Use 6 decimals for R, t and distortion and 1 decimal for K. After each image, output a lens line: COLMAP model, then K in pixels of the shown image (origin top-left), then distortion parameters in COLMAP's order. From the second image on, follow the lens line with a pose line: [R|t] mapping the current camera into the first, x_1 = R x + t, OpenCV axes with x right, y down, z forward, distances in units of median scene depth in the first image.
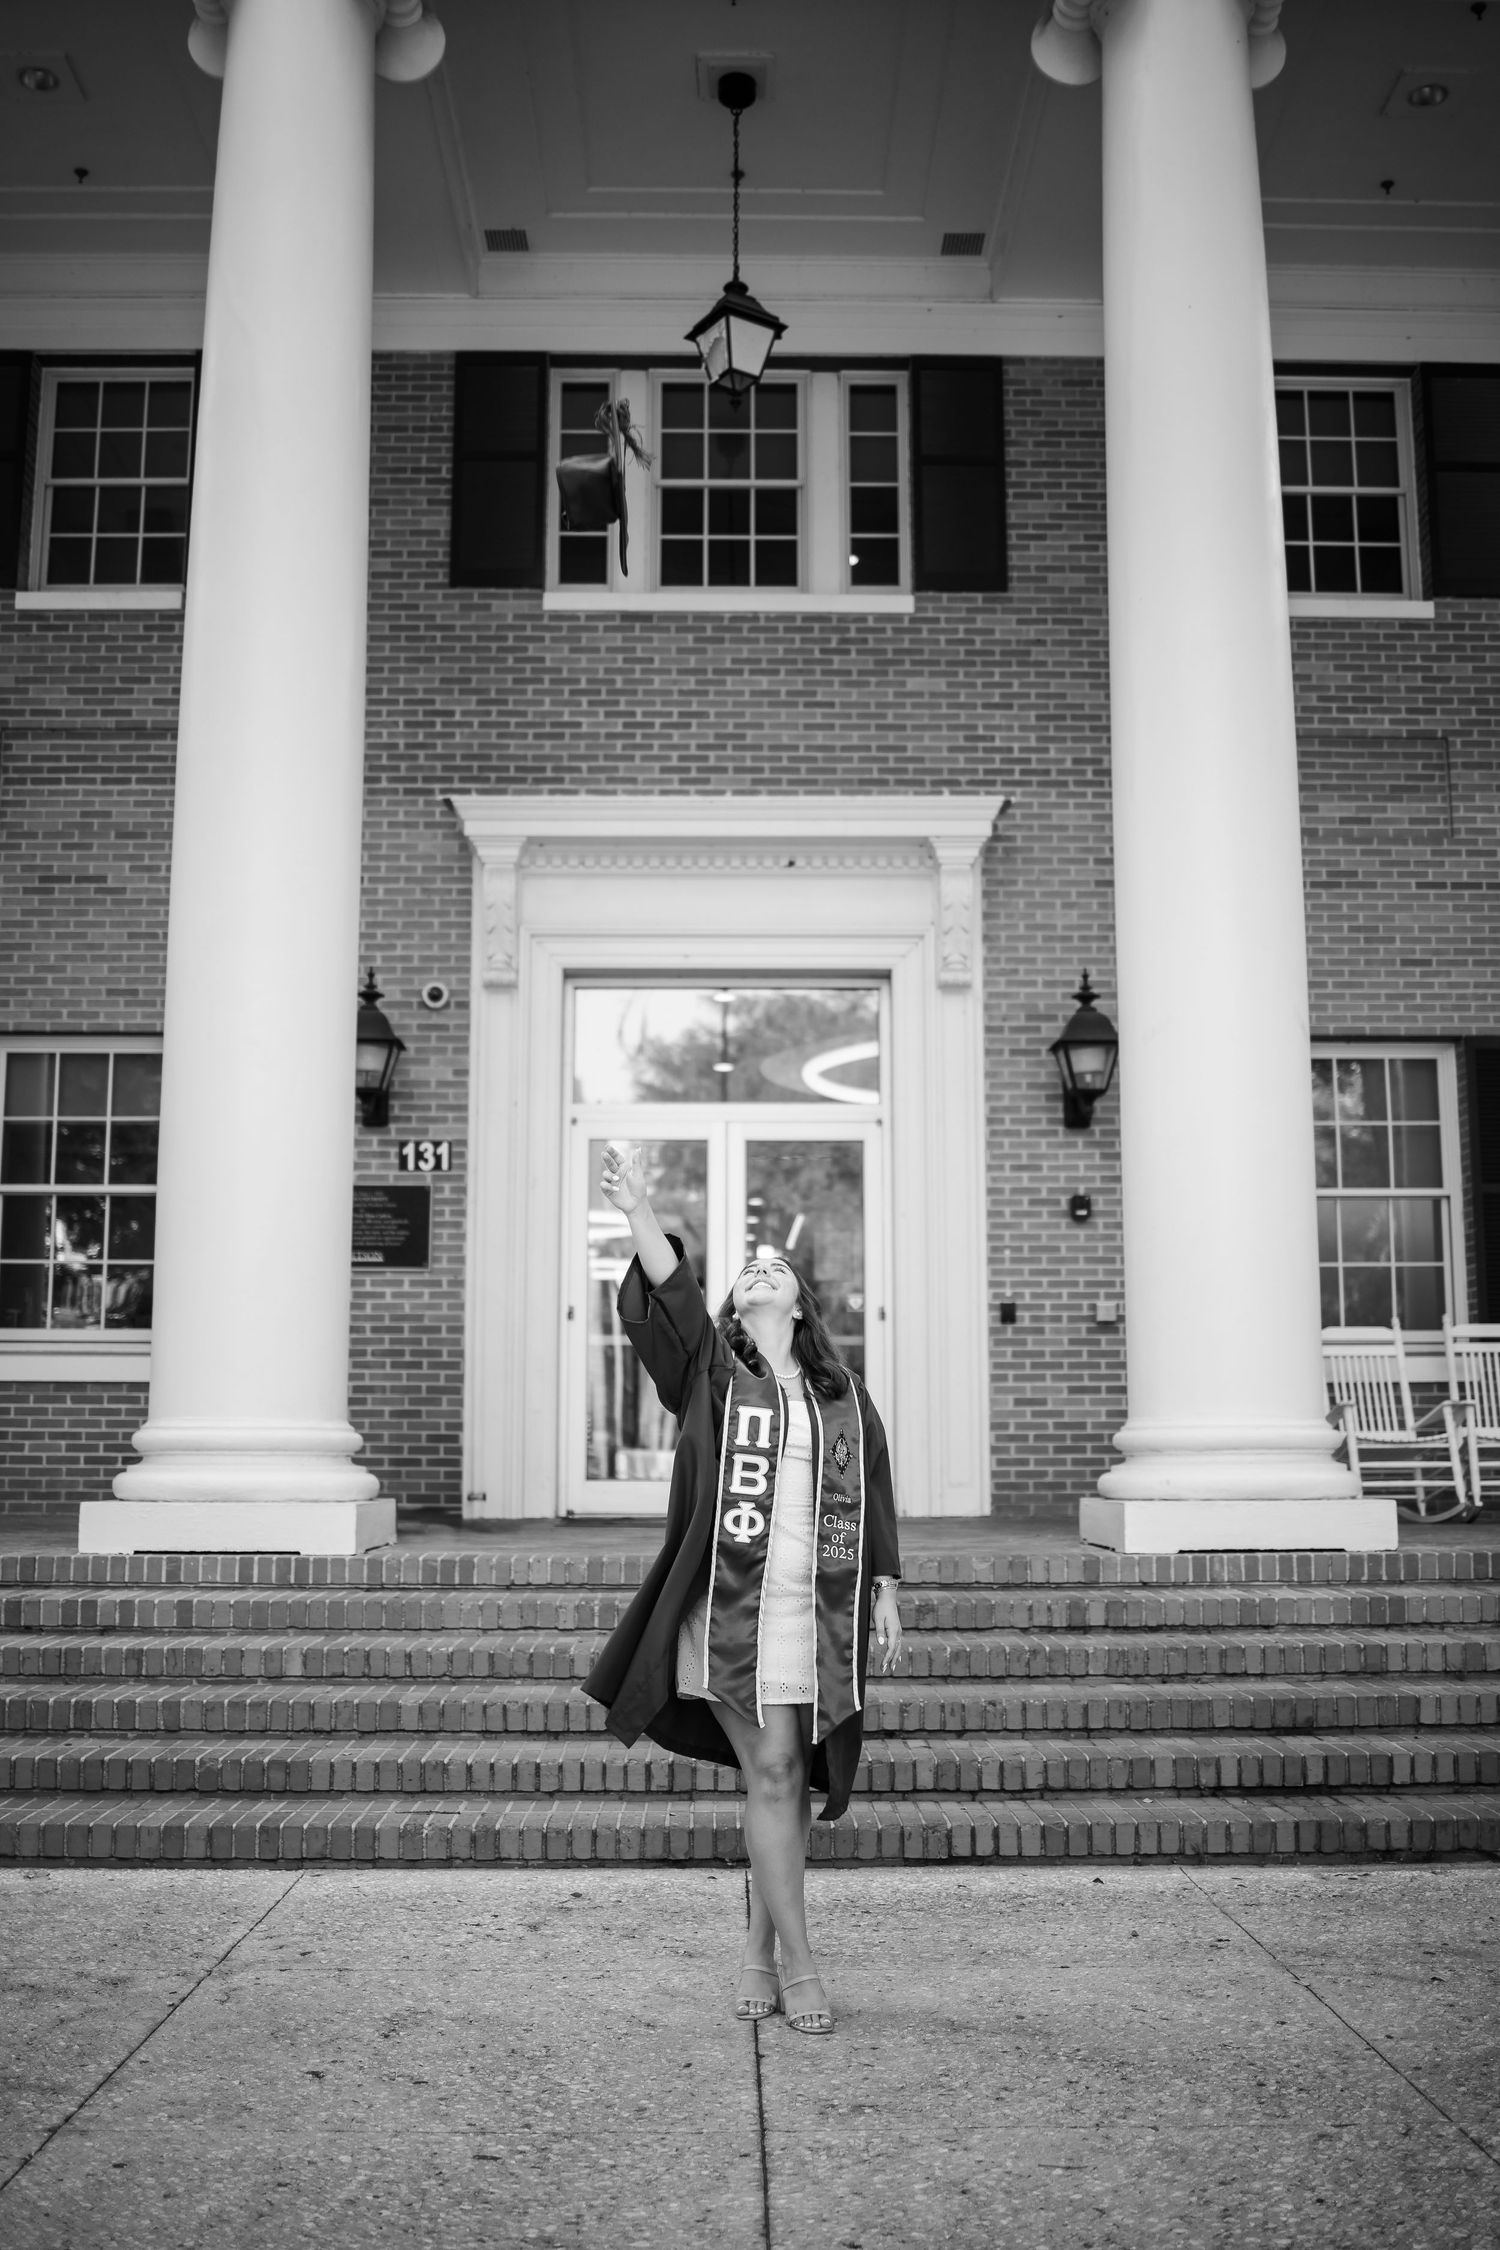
lens RADIAL K [[2344.0, 0, 754.9], [0, 2344.0, 1122.3], [0, 0, 1]] dist [-0.066684, 0.023945]
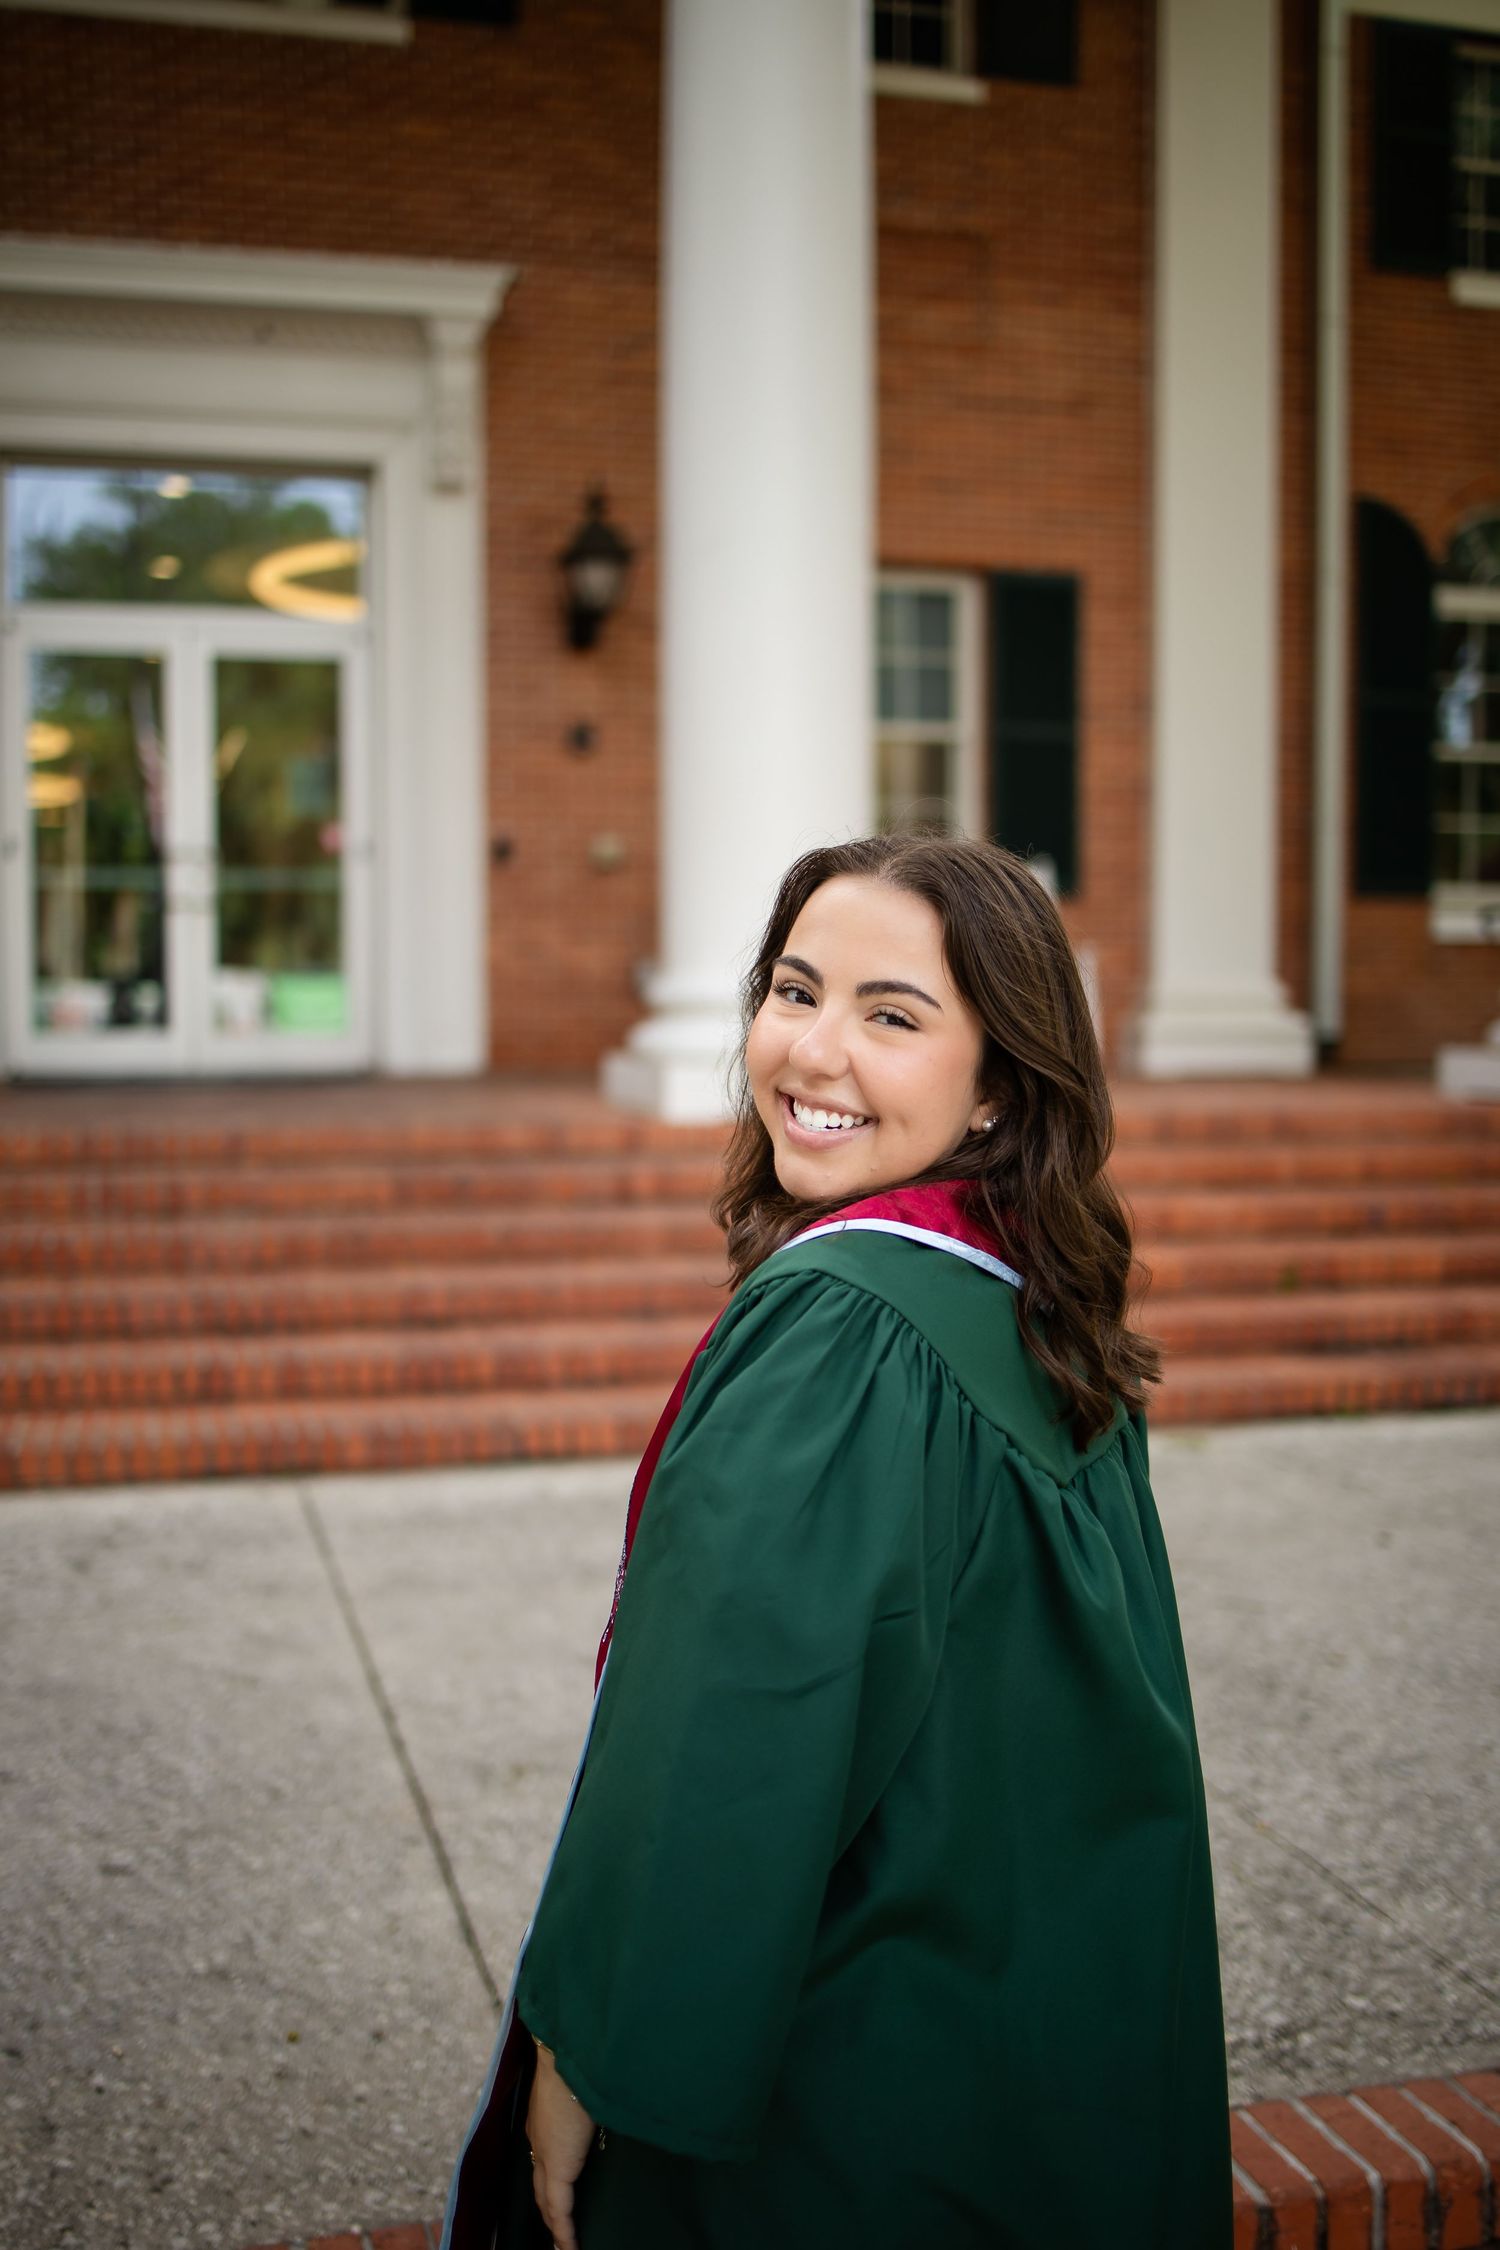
lens RADIAL K [[2403.0, 0, 753.9], [0, 2403.0, 1088.0], [0, 0, 1]] dist [-0.044779, 0.017381]
pose [[0.966976, -0.013059, 0.254531, -0.037657], [-0.033702, 0.983364, 0.178492, 0.000483], [-0.252628, -0.181176, 0.950450, 0.055925]]
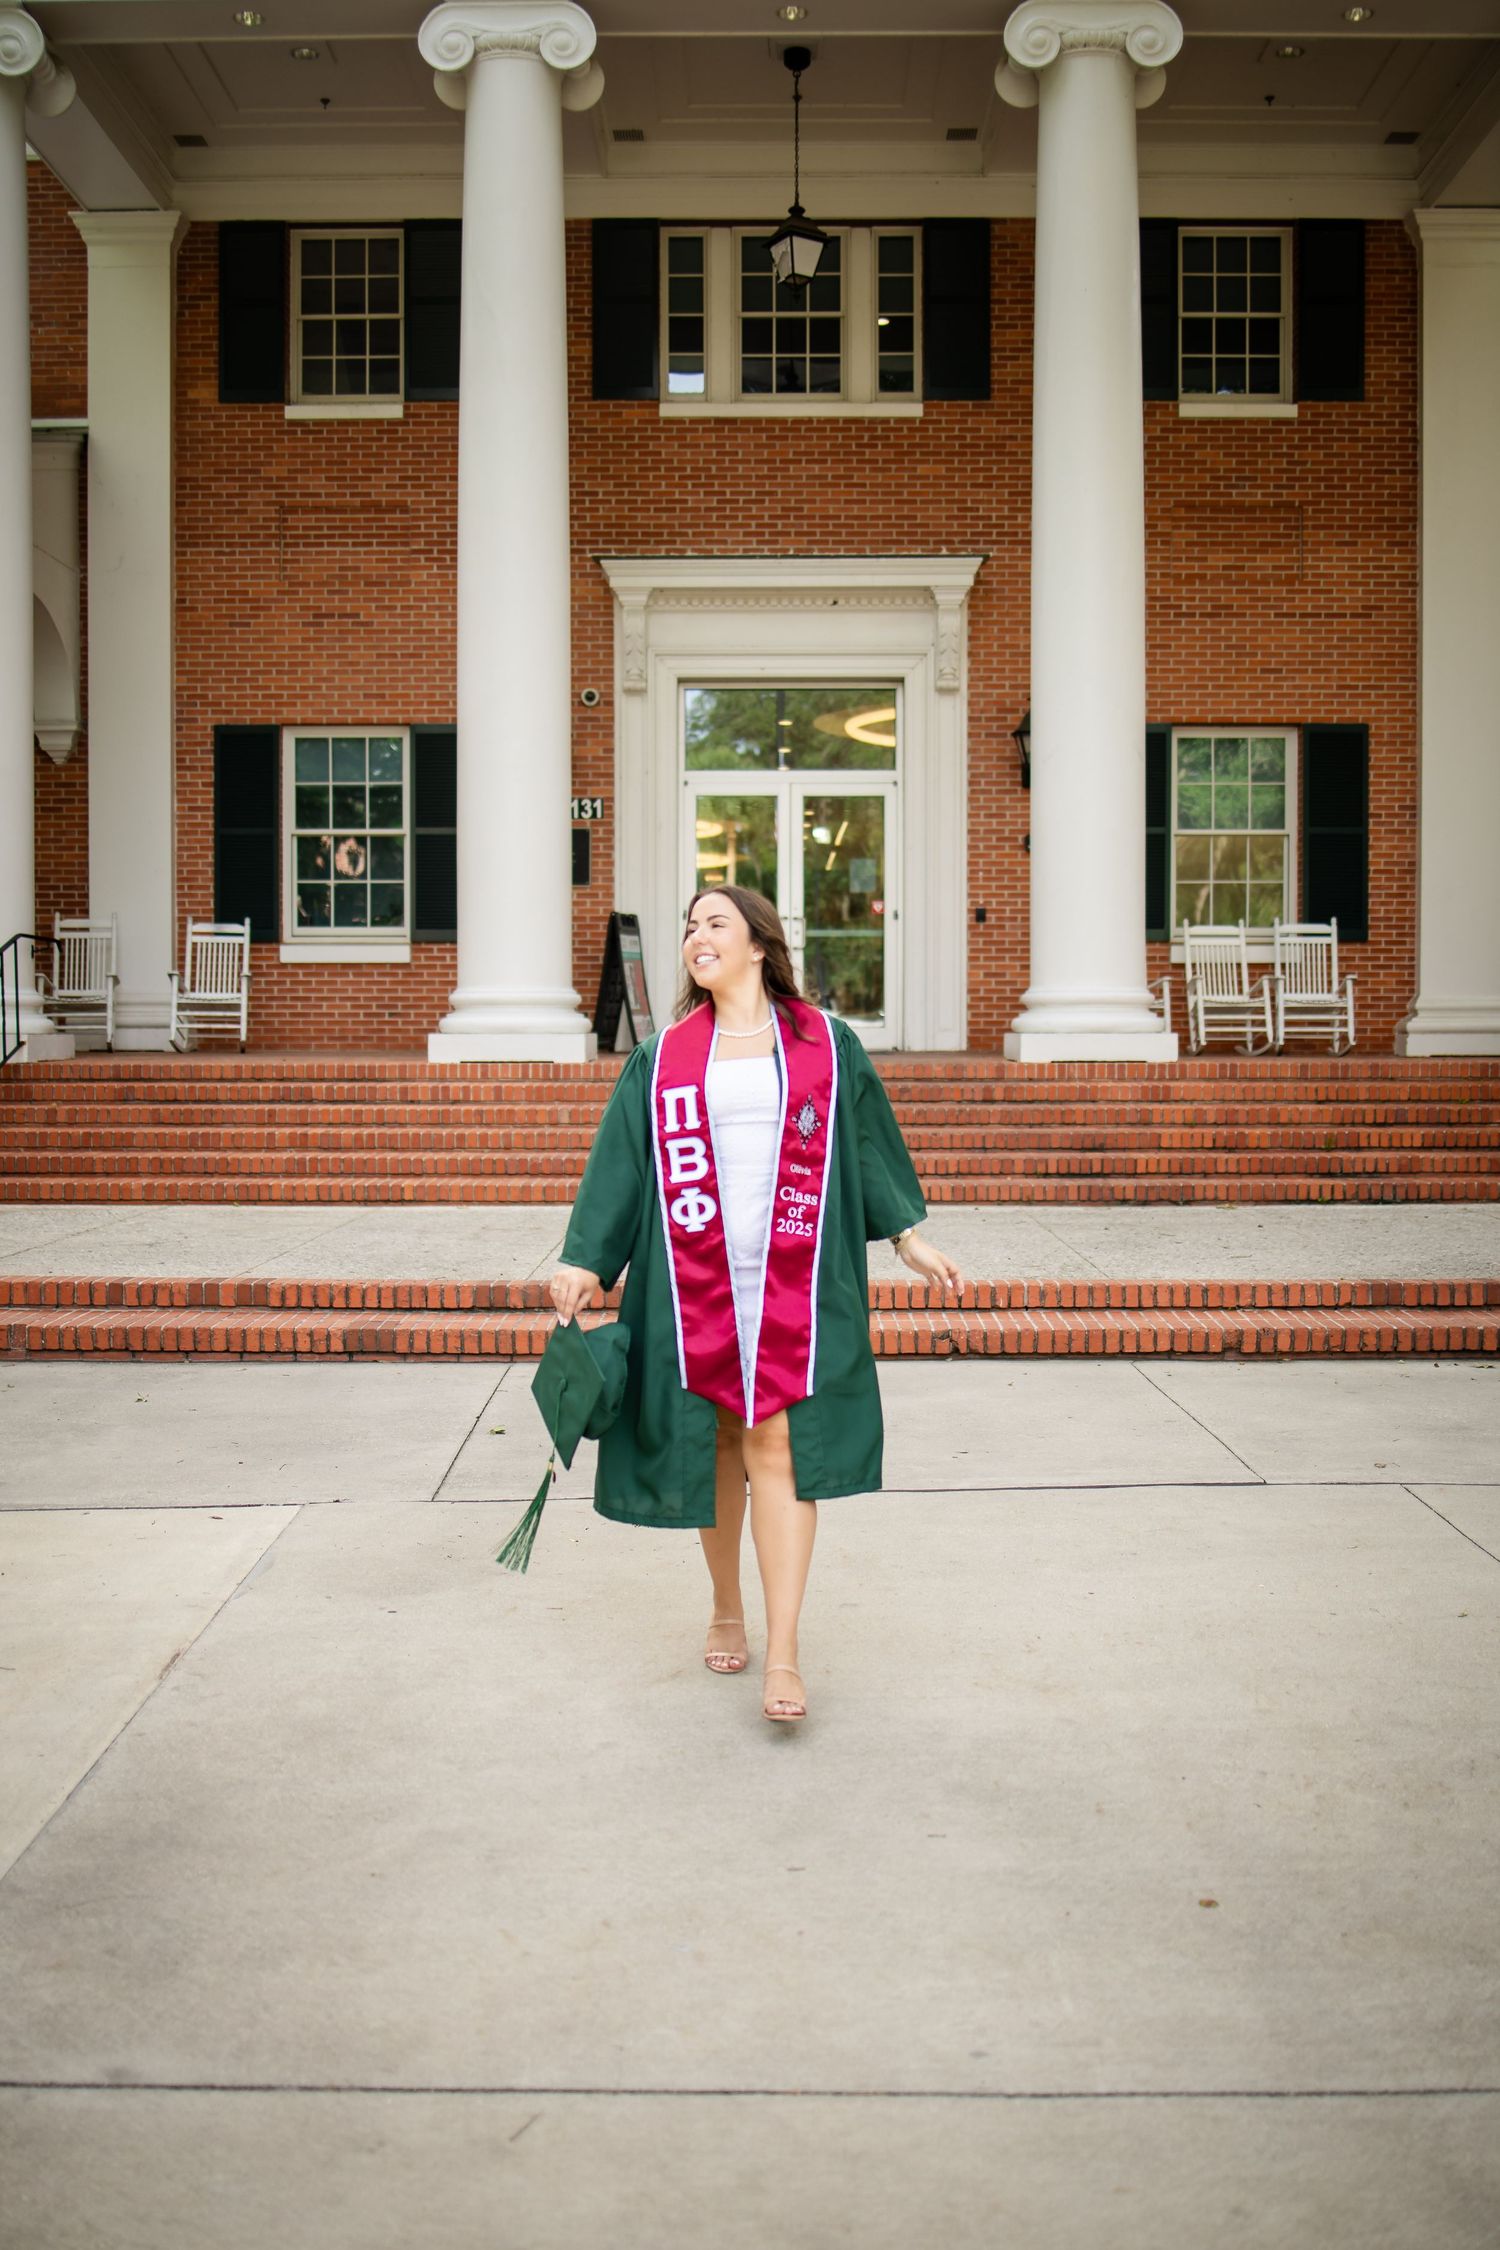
lens RADIAL K [[2344.0, 0, 754.9], [0, 2344.0, 1122.3], [0, 0, 1]] dist [-0.066684, 0.023945]
pose [[0.999716, 0.001144, -0.023804, 0.000861], [0.003210, 0.983275, 0.182097, -0.057139], [0.023615, -0.182122, 0.982992, -0.461793]]
